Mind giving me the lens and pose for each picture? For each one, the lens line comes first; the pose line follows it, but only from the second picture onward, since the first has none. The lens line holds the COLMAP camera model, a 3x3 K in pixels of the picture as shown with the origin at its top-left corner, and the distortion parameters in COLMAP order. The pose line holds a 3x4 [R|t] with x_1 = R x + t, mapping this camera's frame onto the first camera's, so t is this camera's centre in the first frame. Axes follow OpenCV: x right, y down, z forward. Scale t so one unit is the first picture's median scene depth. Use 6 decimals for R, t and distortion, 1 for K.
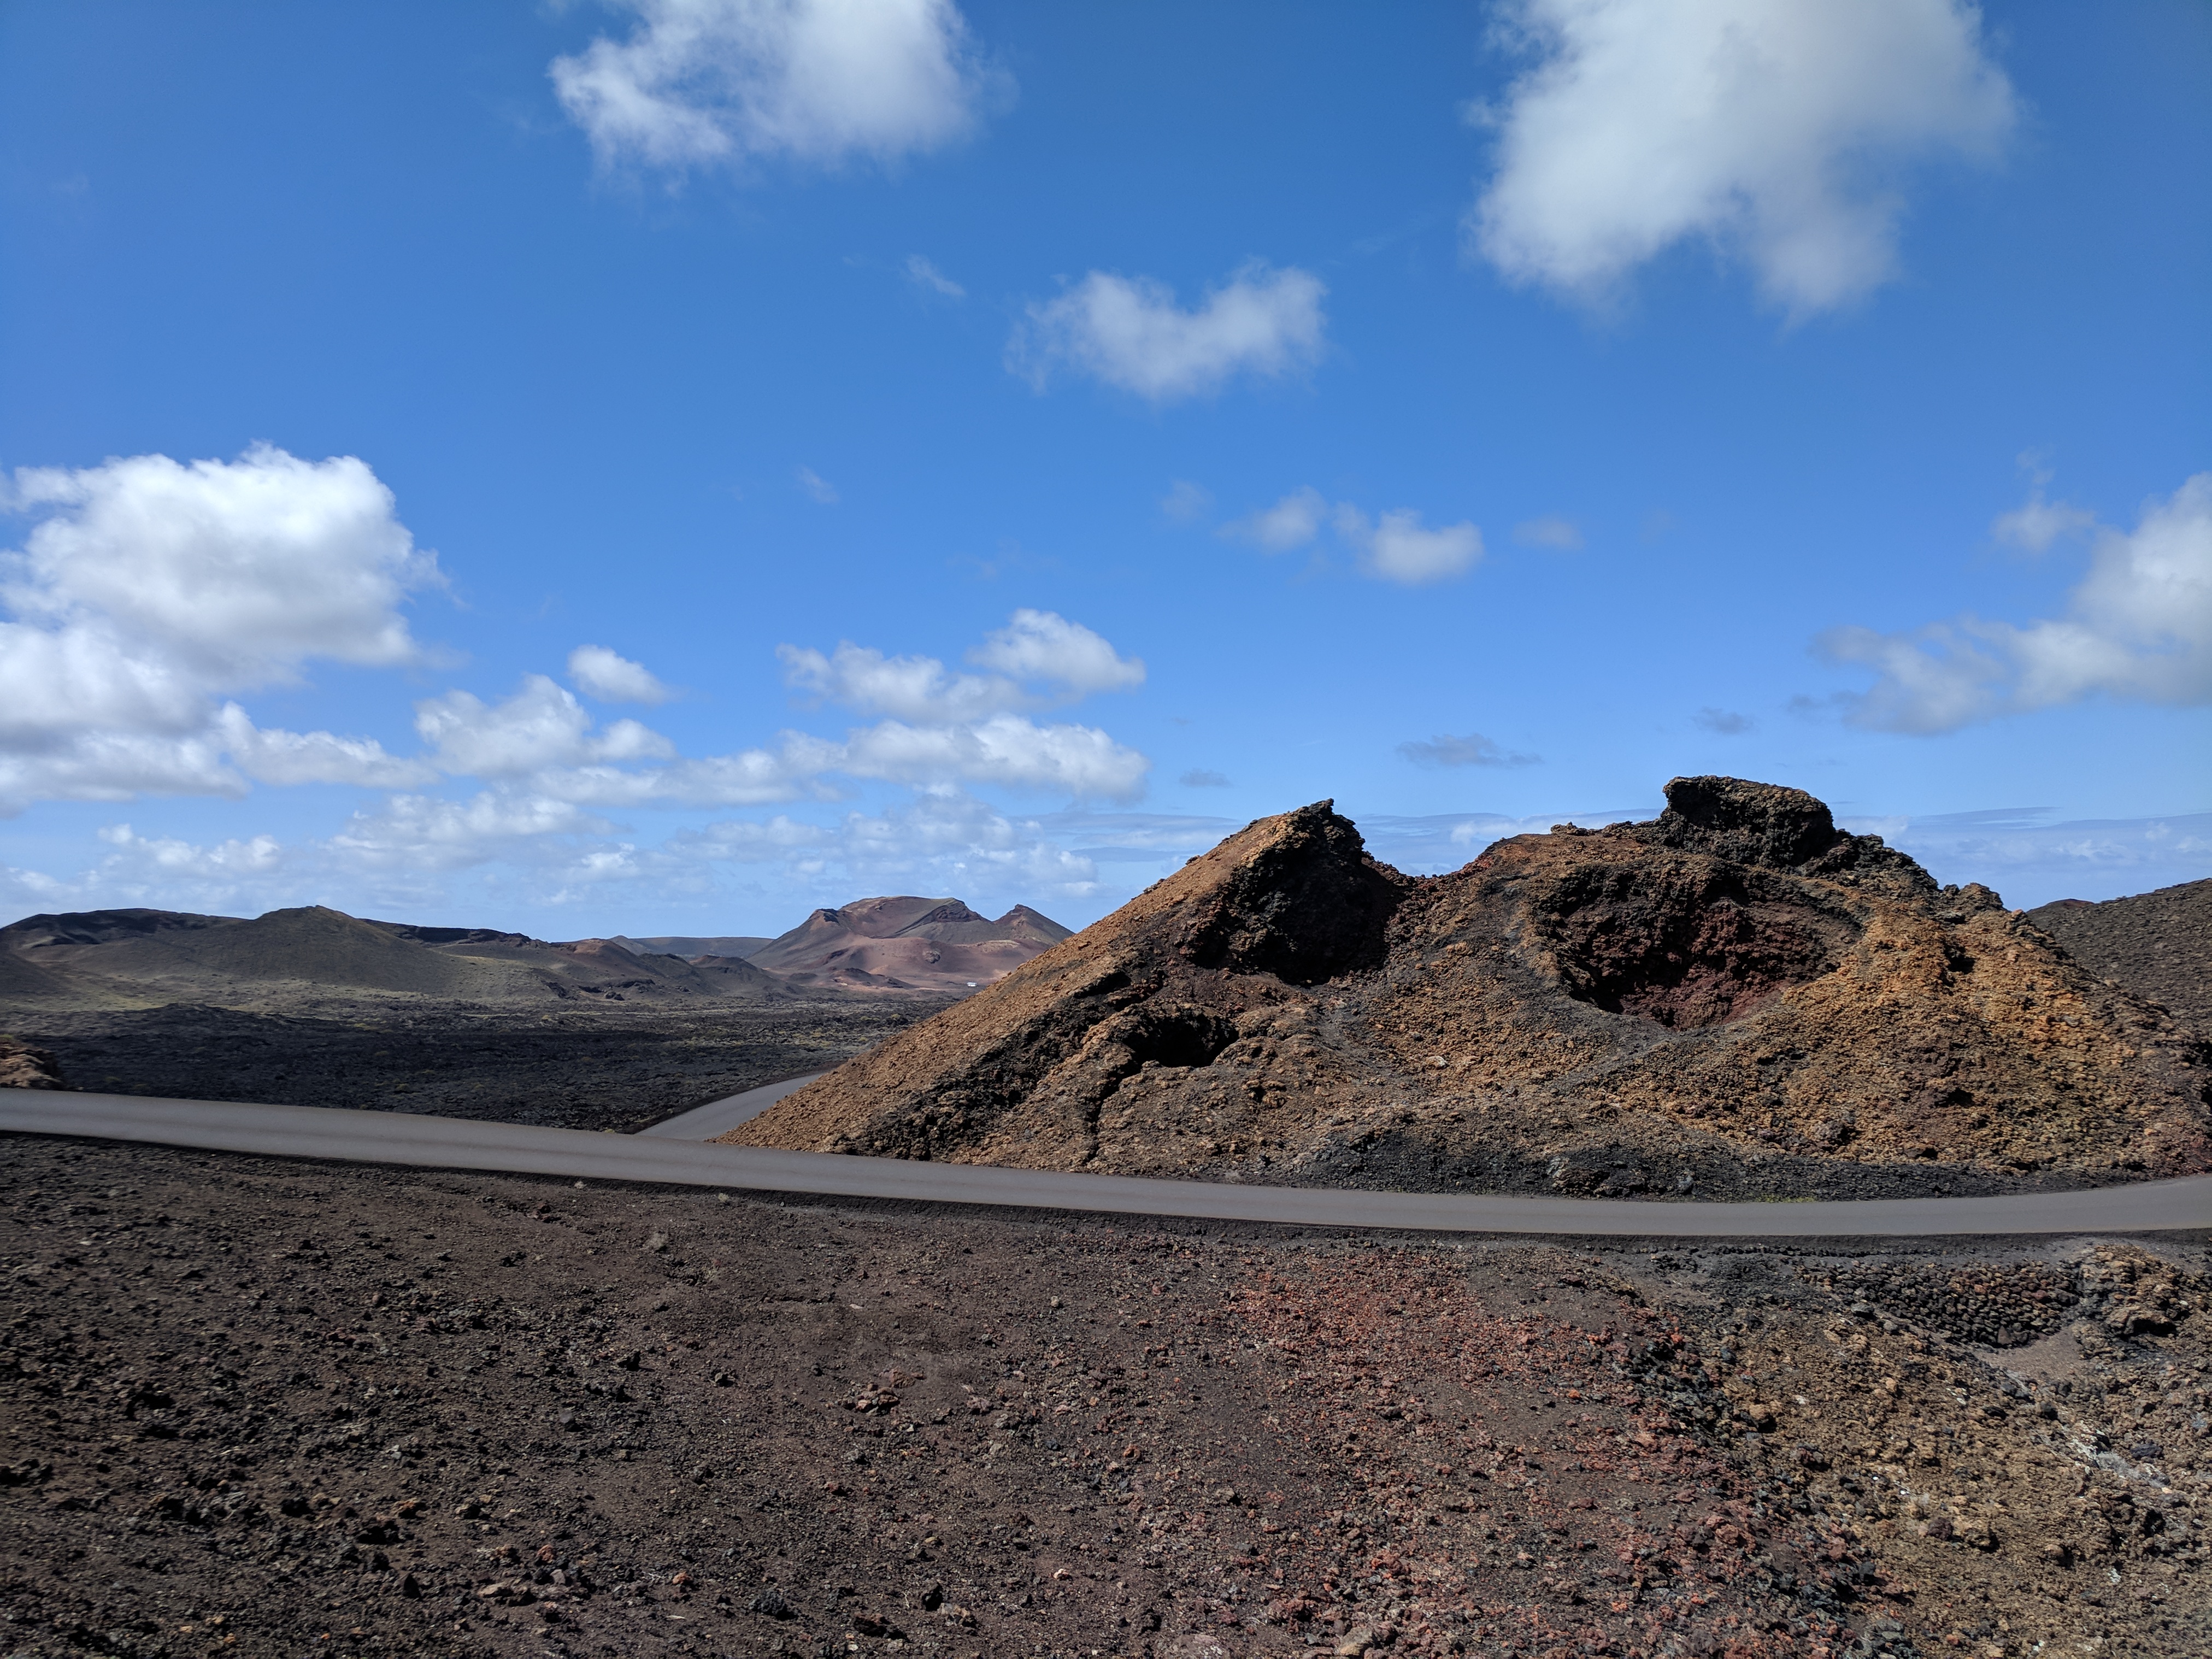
lens RADIAL K [[1663.2, 0, 1106.0], [0, 1663.2, 829.5], [0, 0, 1]] dist [0.022608, -0.009806]
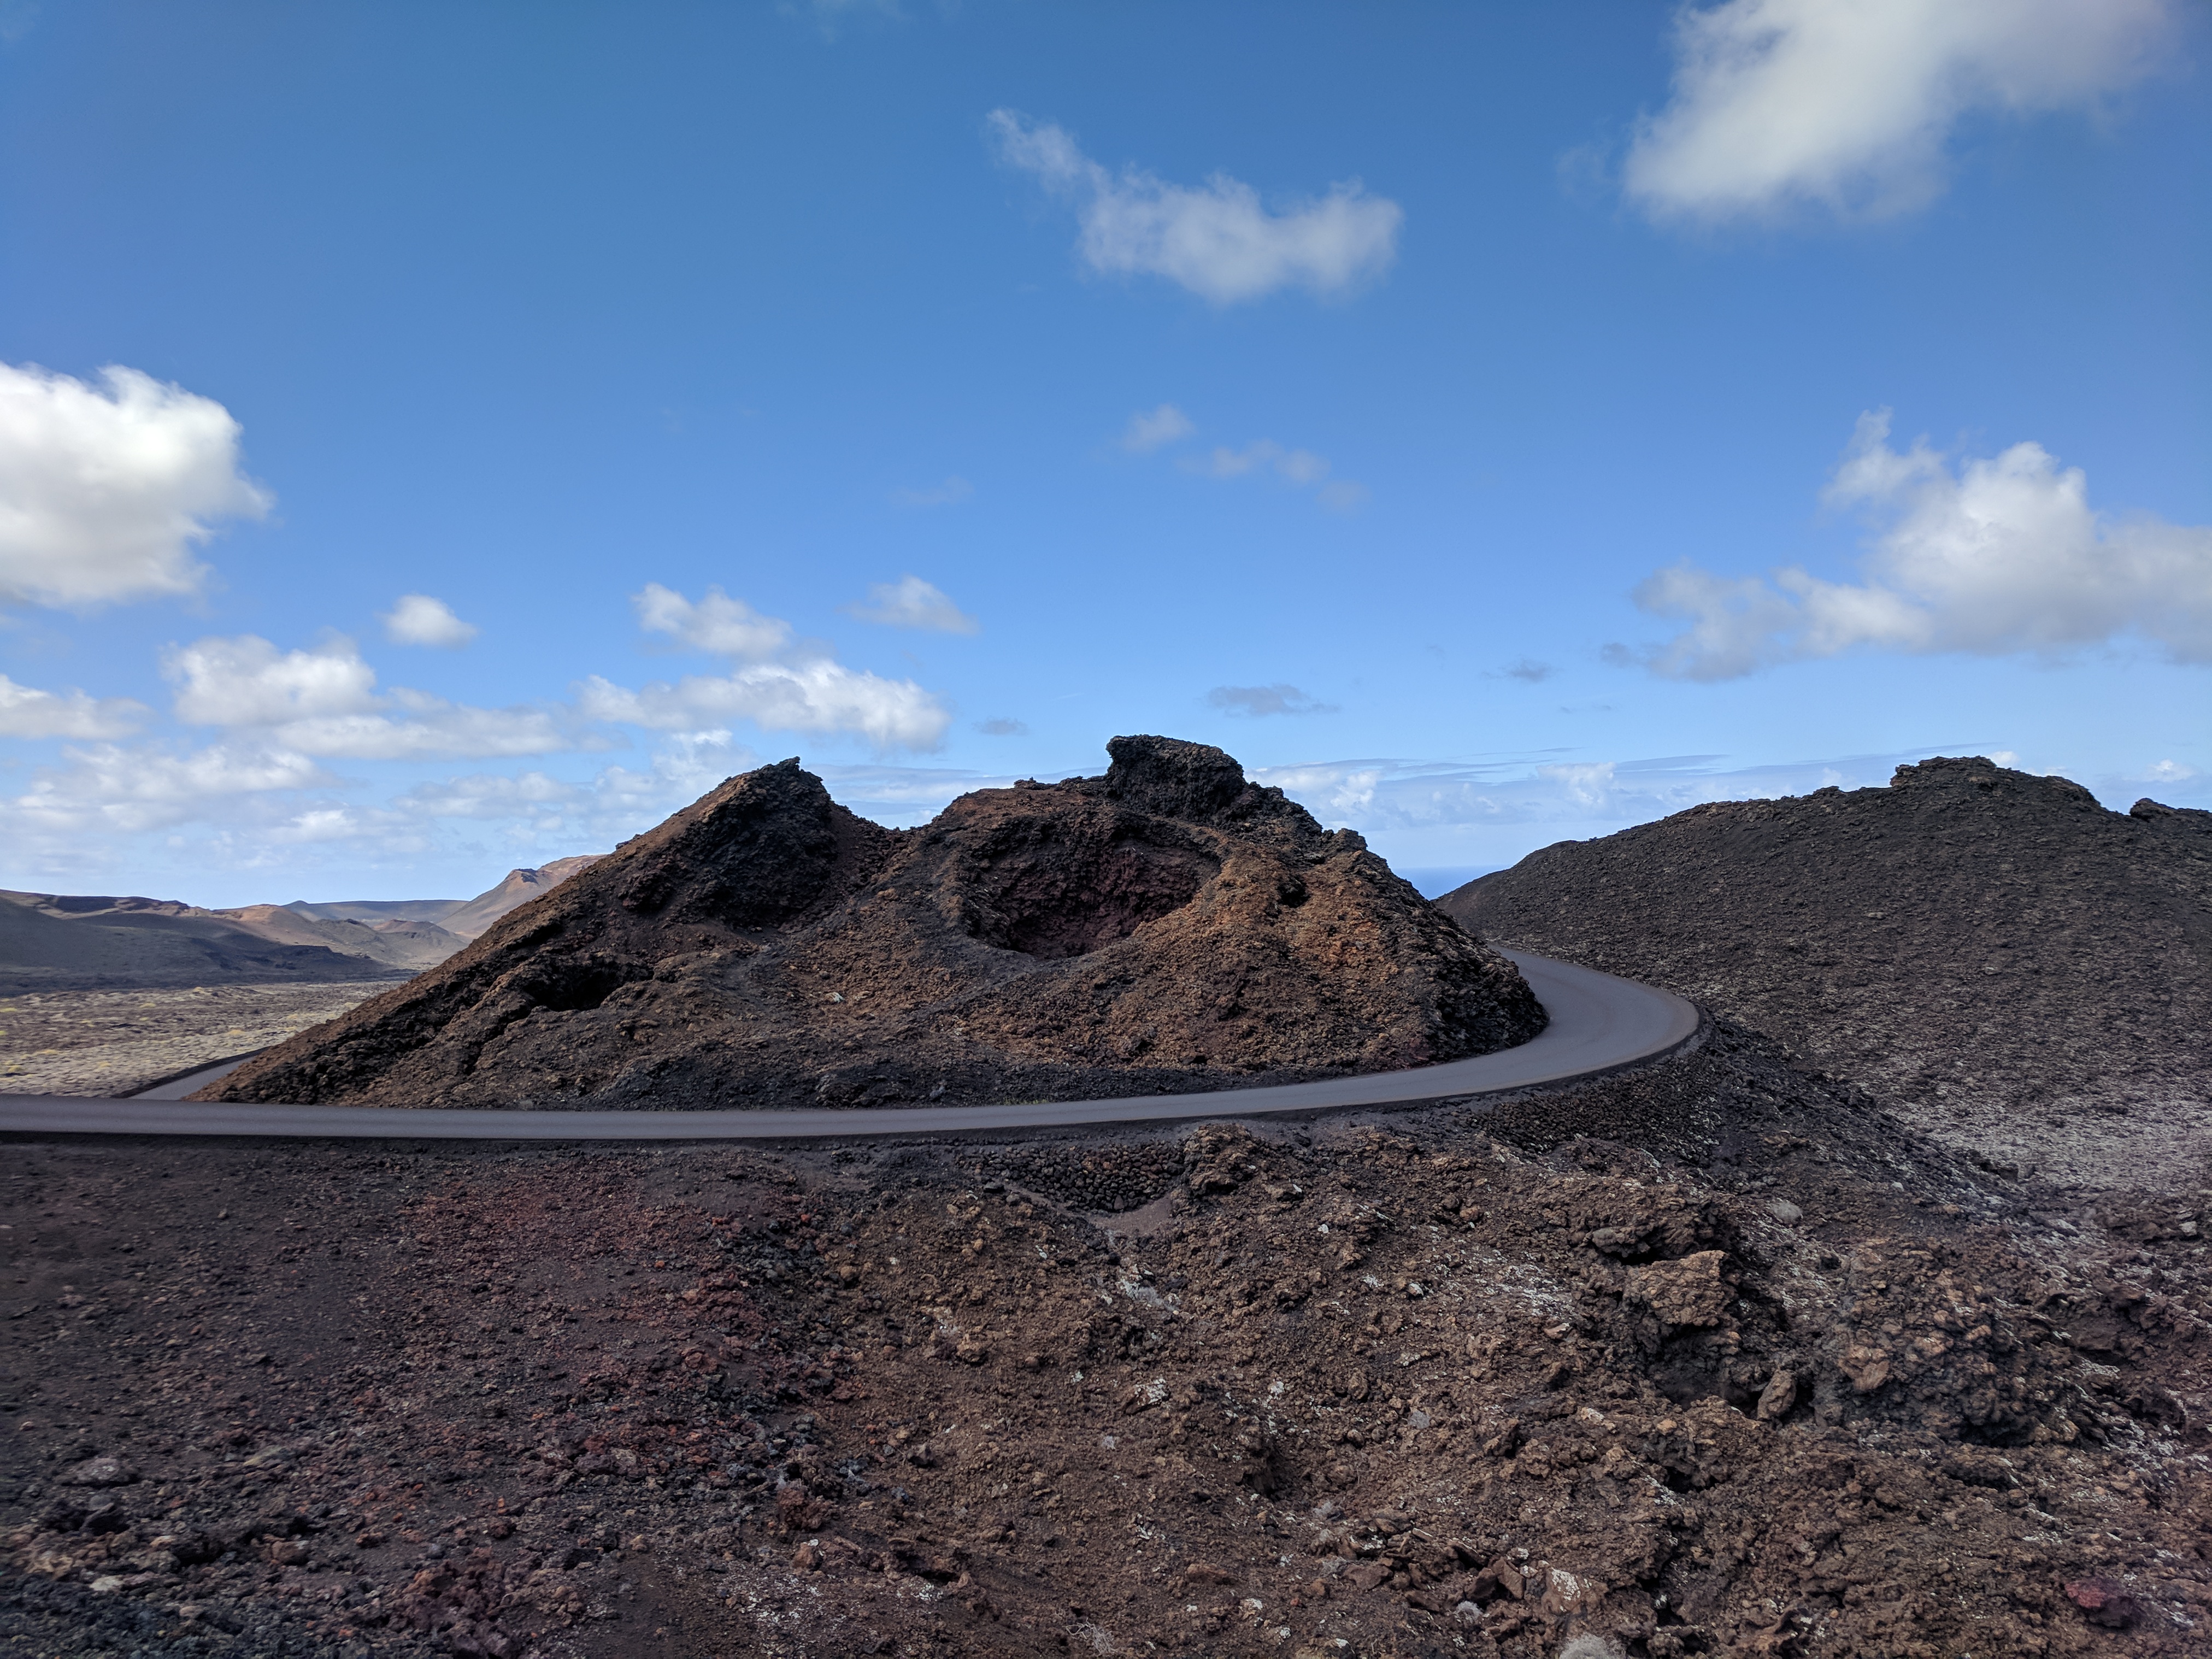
lens RADIAL K [[1663.2, 0, 1106.0], [0, 1663.2, 829.5], [0, 0, 1]] dist [0.022608, -0.009806]
pose [[0.986402, -0.014147, 0.163739, 0.205800], [0.009454, 0.999523, 0.029402, -0.002084], [-0.164077, -0.027454, 0.986065, -0.111459]]
